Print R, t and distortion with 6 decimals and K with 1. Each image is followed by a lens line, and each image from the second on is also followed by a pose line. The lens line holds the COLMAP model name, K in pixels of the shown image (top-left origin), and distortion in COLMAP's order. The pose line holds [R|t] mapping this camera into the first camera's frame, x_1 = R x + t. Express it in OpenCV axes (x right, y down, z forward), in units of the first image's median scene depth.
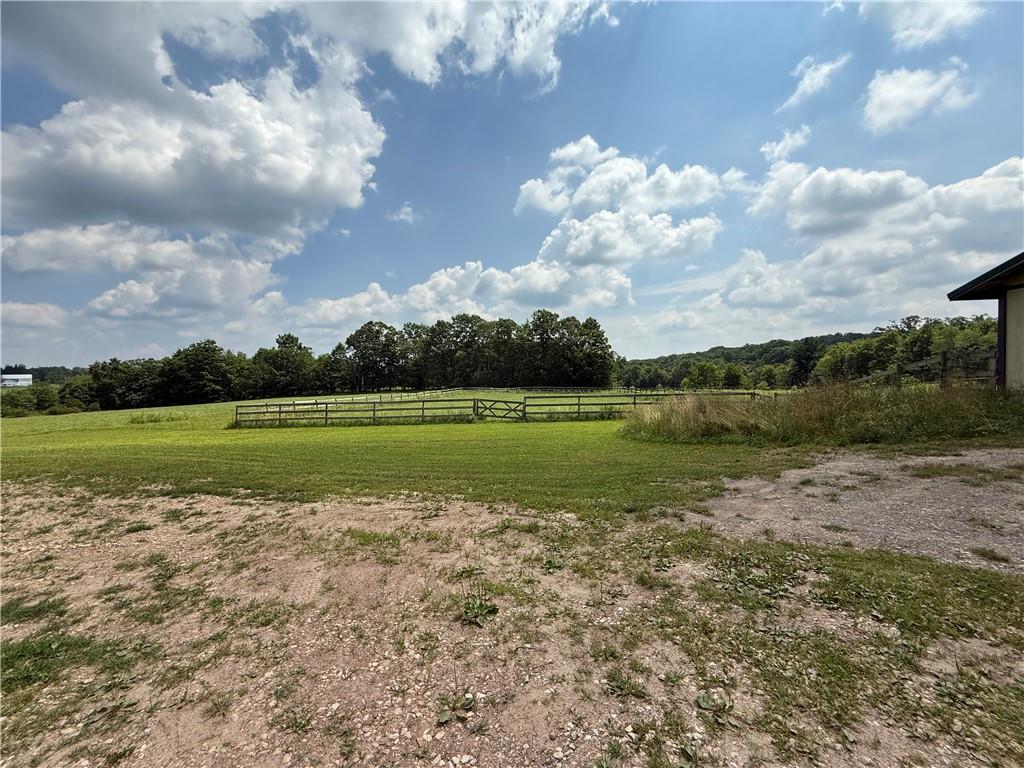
lens RADIAL K [[407.6, 0, 502.1], [0, 407.6, 384.0], [0, 0, 1]] dist [0.000957, 0.000090]
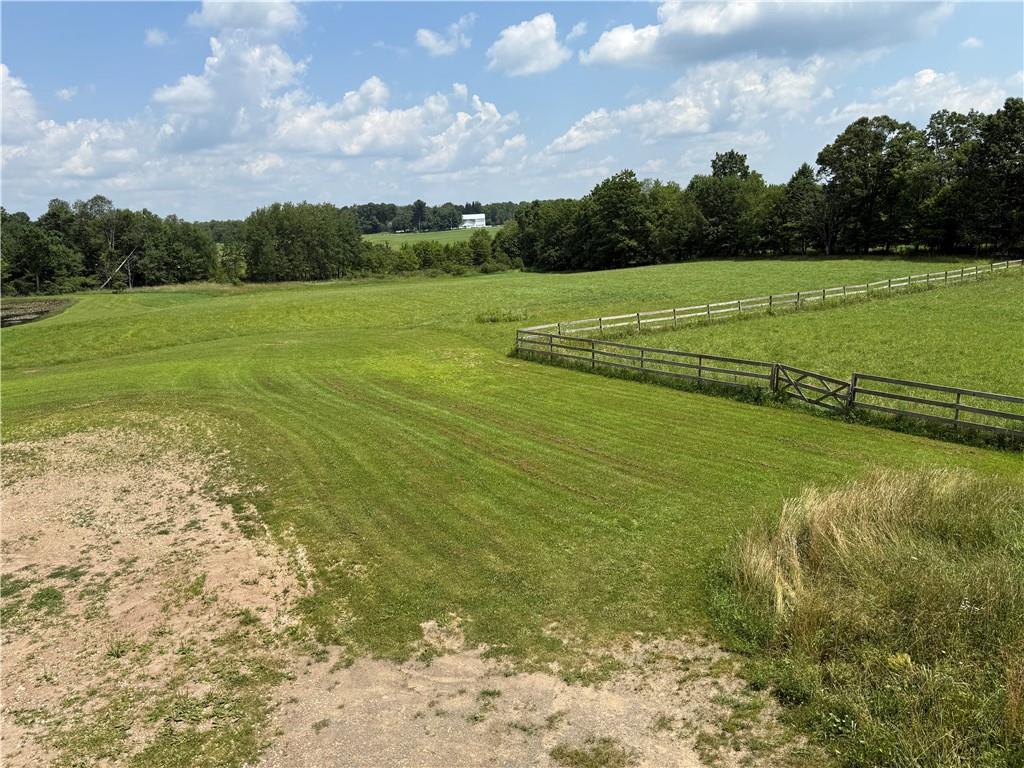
lens RADIAL K [[713.5, 0, 510.8], [0, 713.5, 374.8], [0, 0, 1]] dist [0.021050, -0.005302]
pose [[0.671285, 0.142515, -0.727369, 0.437954], [0.023906, 0.976667, 0.213423, -0.180605], [0.740813, -0.160656, 0.652215, 0.040410]]
